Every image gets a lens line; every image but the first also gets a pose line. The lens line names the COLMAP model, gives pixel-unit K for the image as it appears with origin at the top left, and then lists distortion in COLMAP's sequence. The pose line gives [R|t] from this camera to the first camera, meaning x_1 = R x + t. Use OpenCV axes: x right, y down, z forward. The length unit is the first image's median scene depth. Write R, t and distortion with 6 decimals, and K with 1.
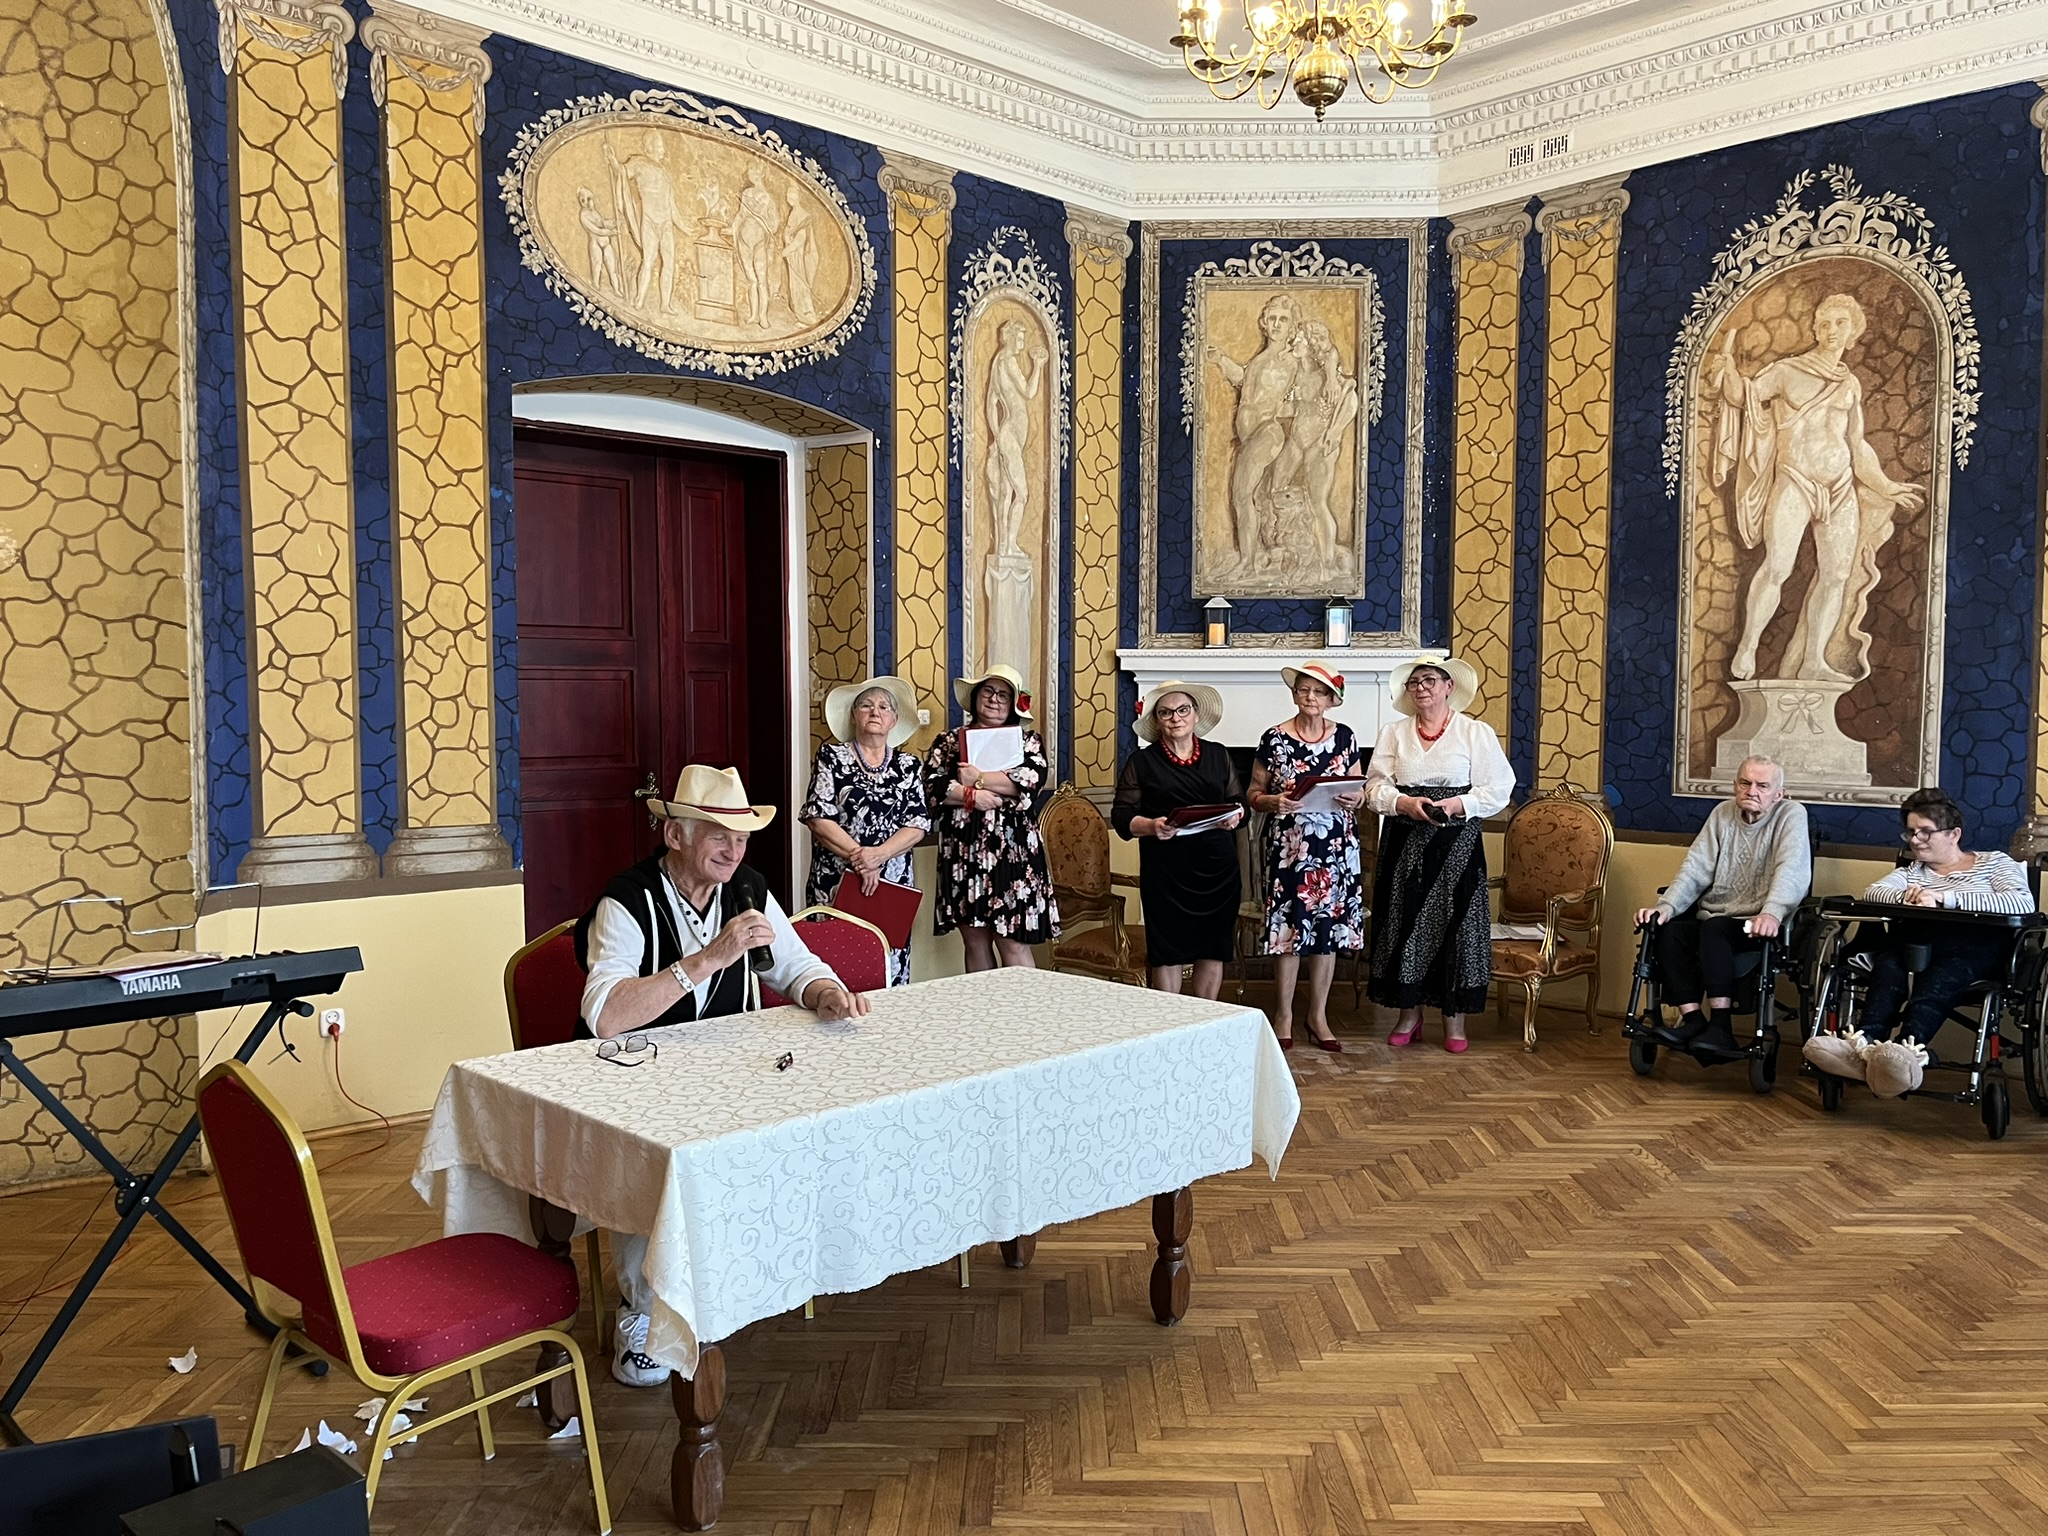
lens RADIAL K [[1615.6, 0, 1045.9], [0, 1615.6, 782.0], [0, 0, 1]] dist [0.049746, -0.041769]
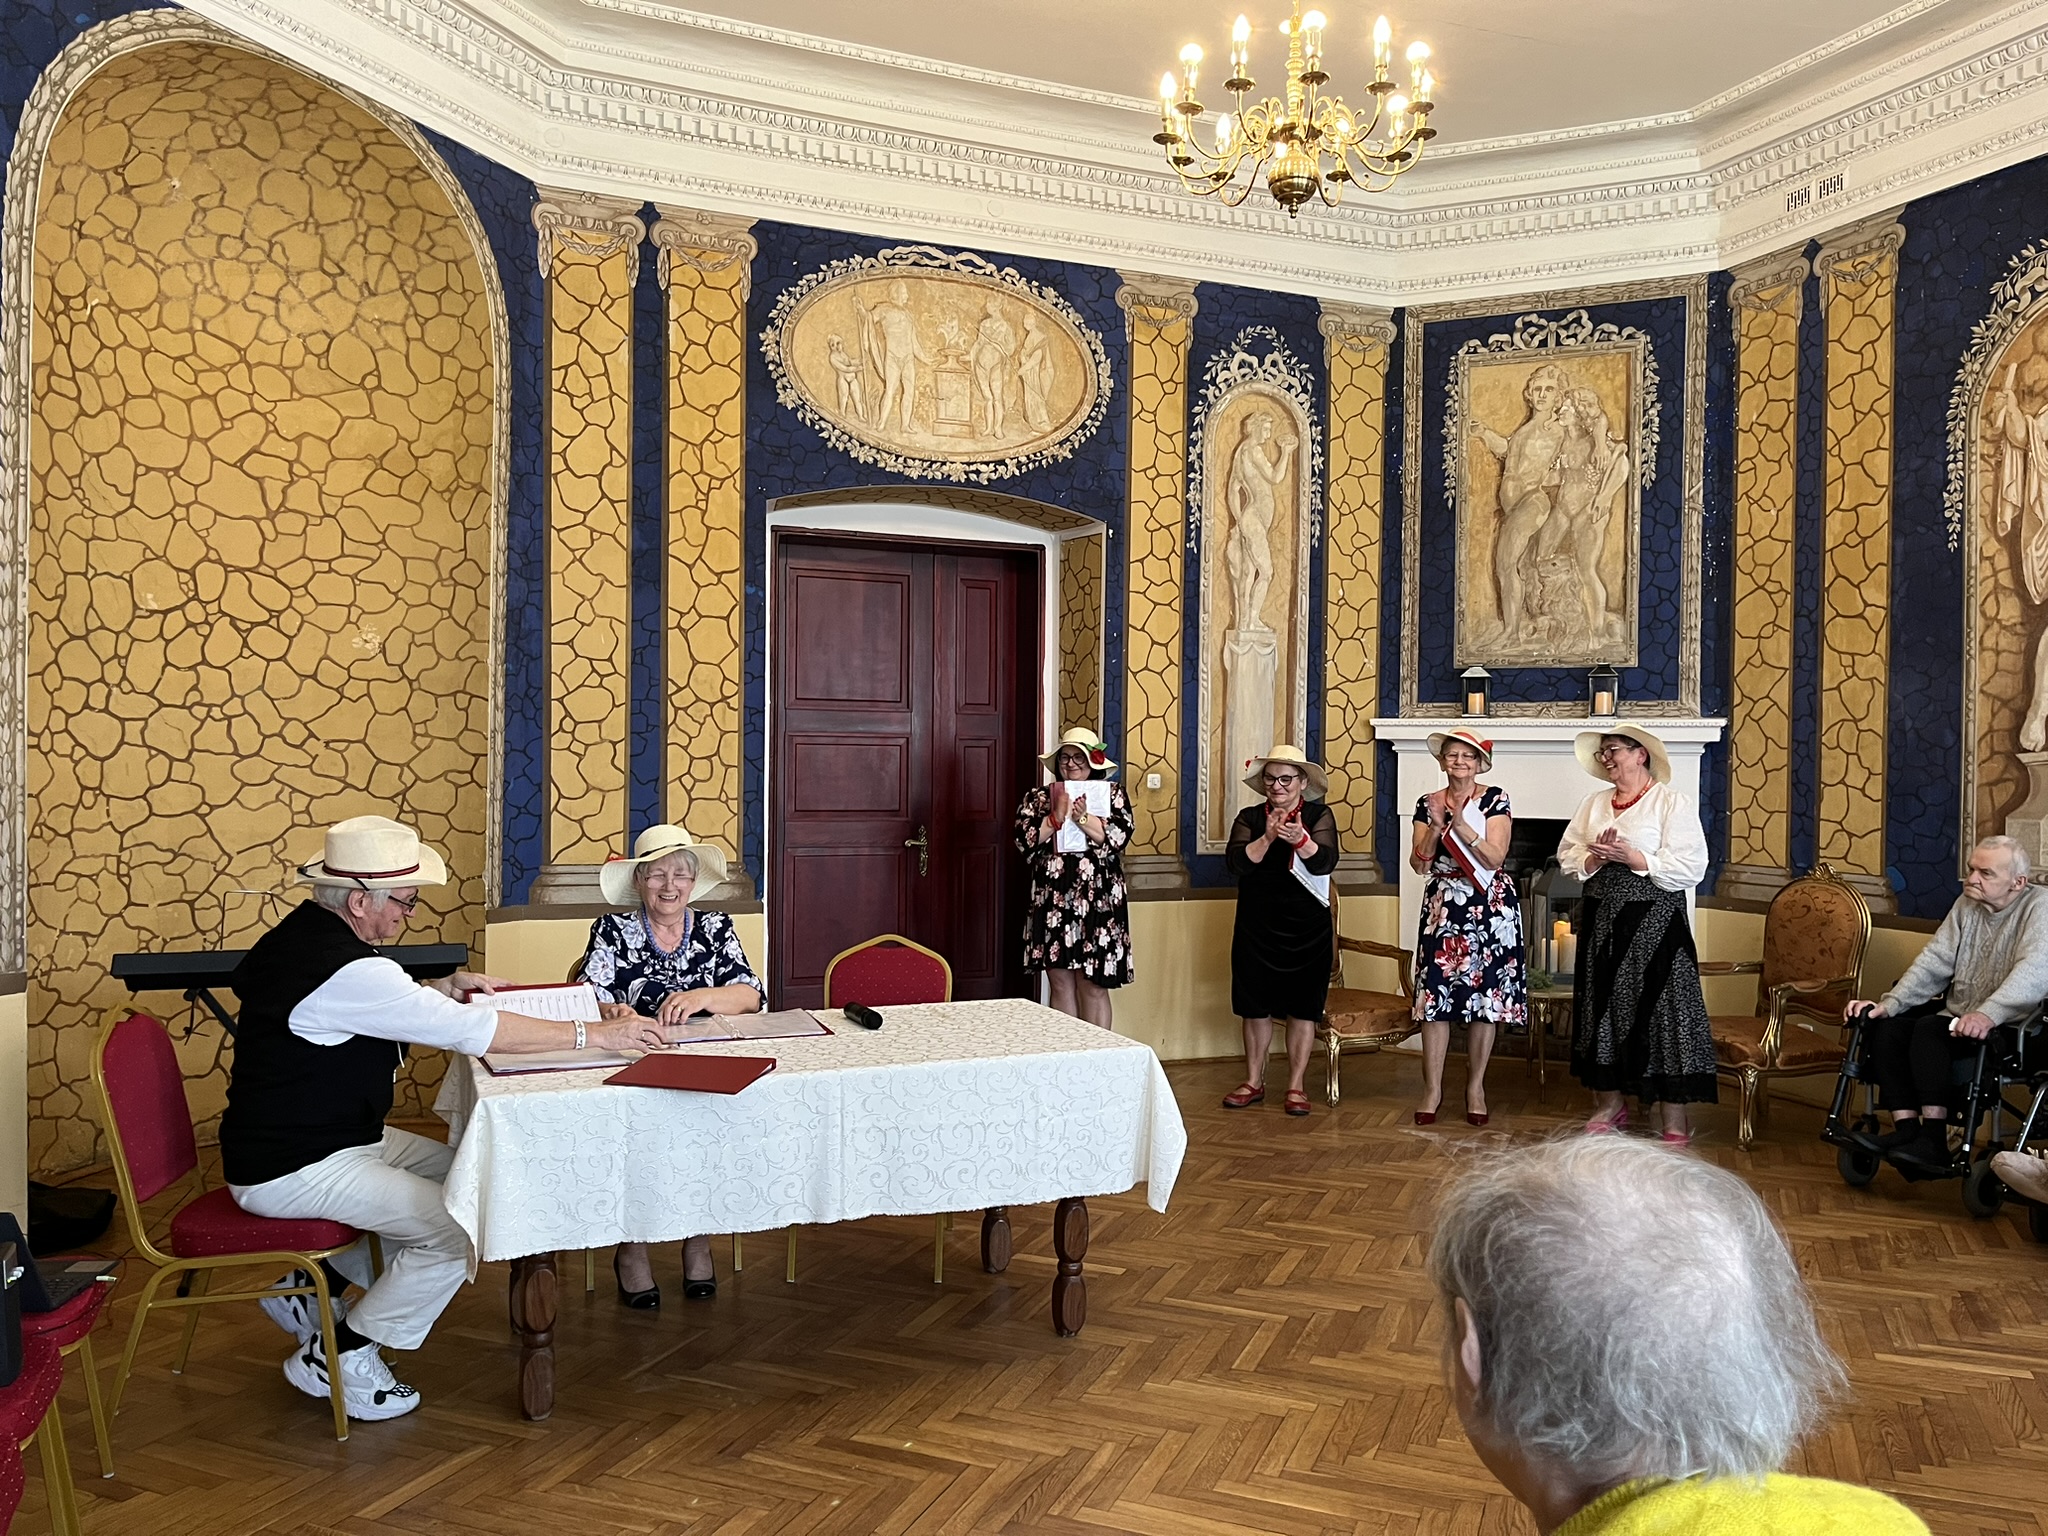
lens RADIAL K [[1554.7, 0, 1030.4], [0, 1554.7, 769.3], [0, 0, 1]] dist [0.062822, -0.065905]
pose [[0.927566, 0.010487, -0.373511, 0.250156], [-0.031315, 0.998271, -0.049738, 0.006681], [0.372344, 0.057832, 0.926291, 0.004901]]
